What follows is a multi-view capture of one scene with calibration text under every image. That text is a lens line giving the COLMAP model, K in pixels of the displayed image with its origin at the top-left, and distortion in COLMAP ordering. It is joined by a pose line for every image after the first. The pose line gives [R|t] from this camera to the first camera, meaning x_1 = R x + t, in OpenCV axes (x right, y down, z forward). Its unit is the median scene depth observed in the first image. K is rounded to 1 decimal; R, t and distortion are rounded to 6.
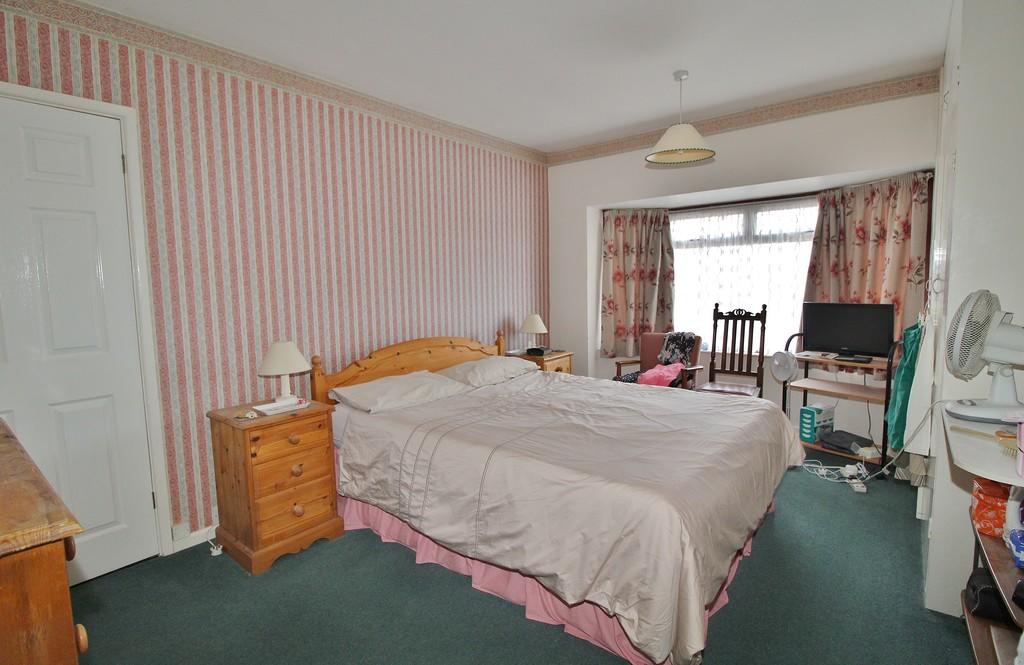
lens RADIAL K [[485.7, 0, 509.5], [0, 485.7, 329.7], [0, 0, 1]] dist [0.000595, 0.000039]
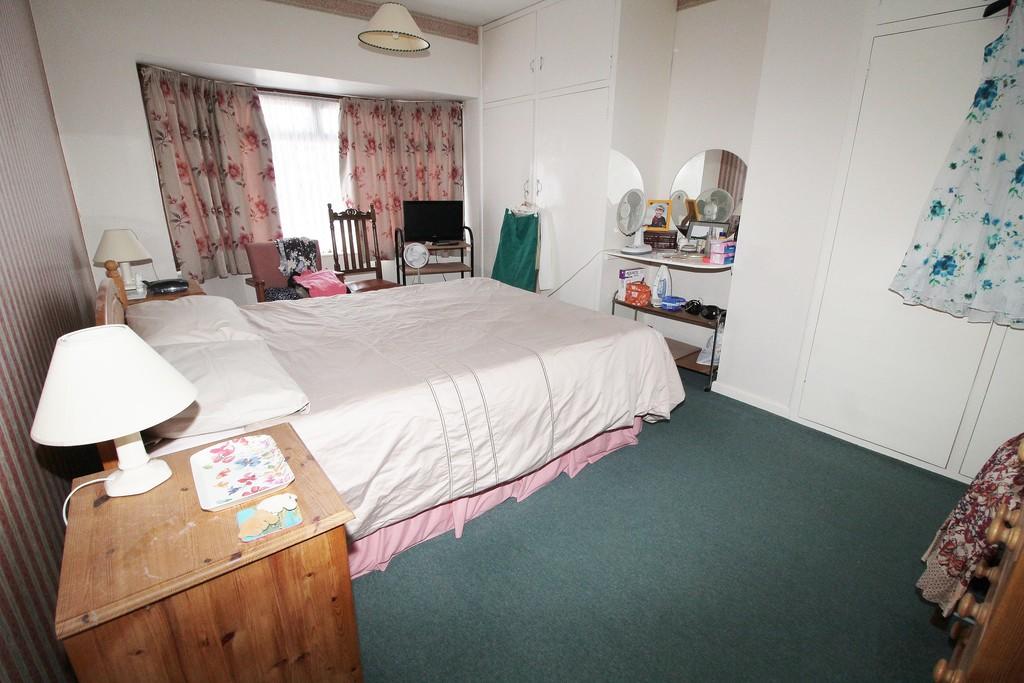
lens RADIAL K [[479.8, 0, 510.3], [0, 479.8, 340.8], [0, 0, 1]] dist [-0.004707, -0.000607]
pose [[0.233452, -0.286326, 0.929256, -0.471413], [0.079177, 0.958087, 0.275319, -0.026668], [-0.969139, 0.009302, 0.246338, 0.412065]]
